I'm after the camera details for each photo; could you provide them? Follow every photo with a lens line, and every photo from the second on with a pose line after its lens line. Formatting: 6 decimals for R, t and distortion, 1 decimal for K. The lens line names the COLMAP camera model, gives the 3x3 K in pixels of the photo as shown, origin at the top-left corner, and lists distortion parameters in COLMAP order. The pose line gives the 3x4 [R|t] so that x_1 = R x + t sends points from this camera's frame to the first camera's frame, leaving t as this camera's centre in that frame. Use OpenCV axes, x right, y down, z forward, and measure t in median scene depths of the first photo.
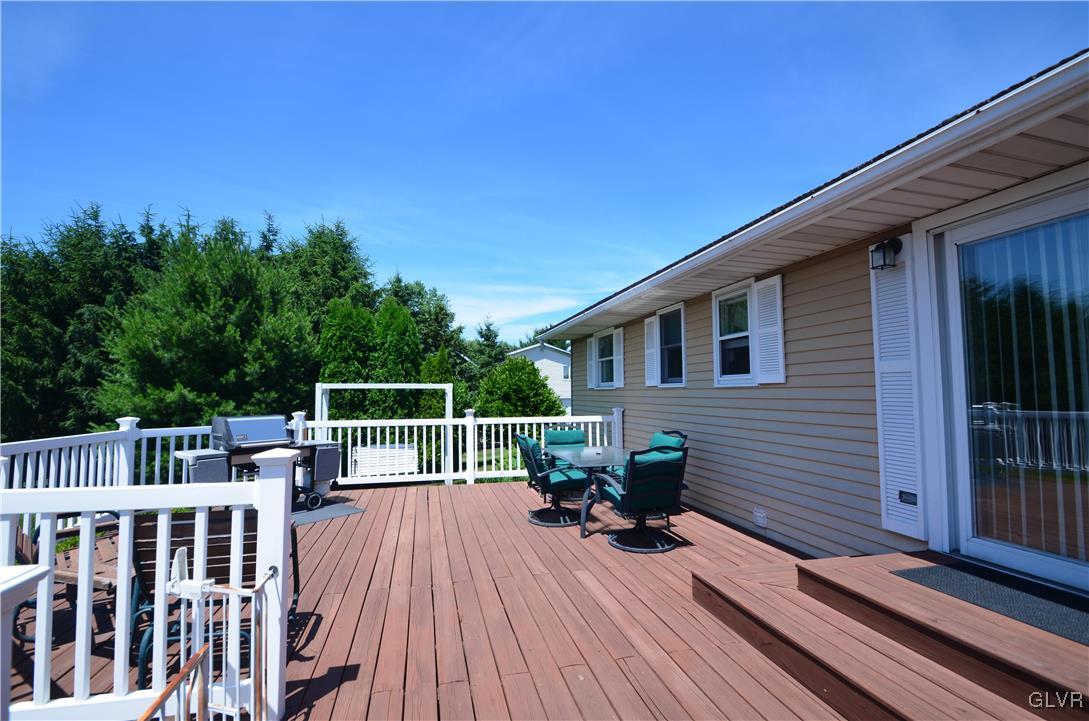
lens RADIAL K [[494.6, 0, 552.0], [0, 494.6, 363.8], [0, 0, 1]] dist [0.000592, -0.003274]
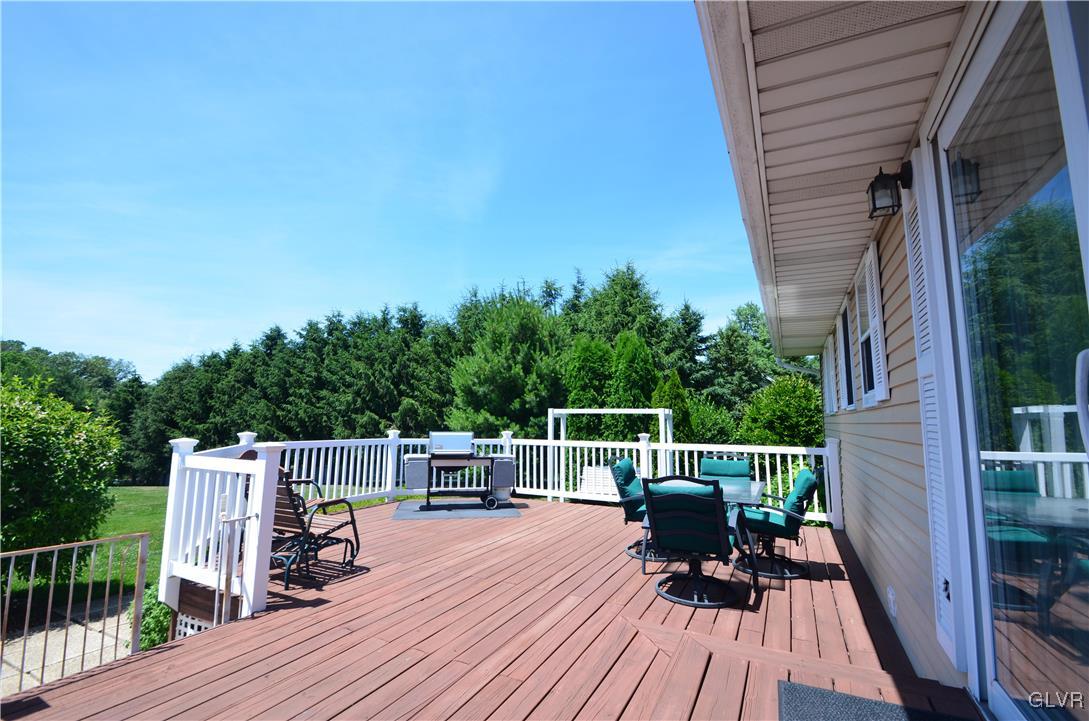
lens RADIAL K [[494.6, 0, 523.8], [0, 494.6, 363.3], [0, 0, 1]] dist [0.000592, -0.003274]
pose [[0.734265, -0.066895, -0.675559, 0.246361], [0.027698, 0.997257, -0.068645, 0.008821], [0.678298, 0.031692, 0.734103, 0.073979]]
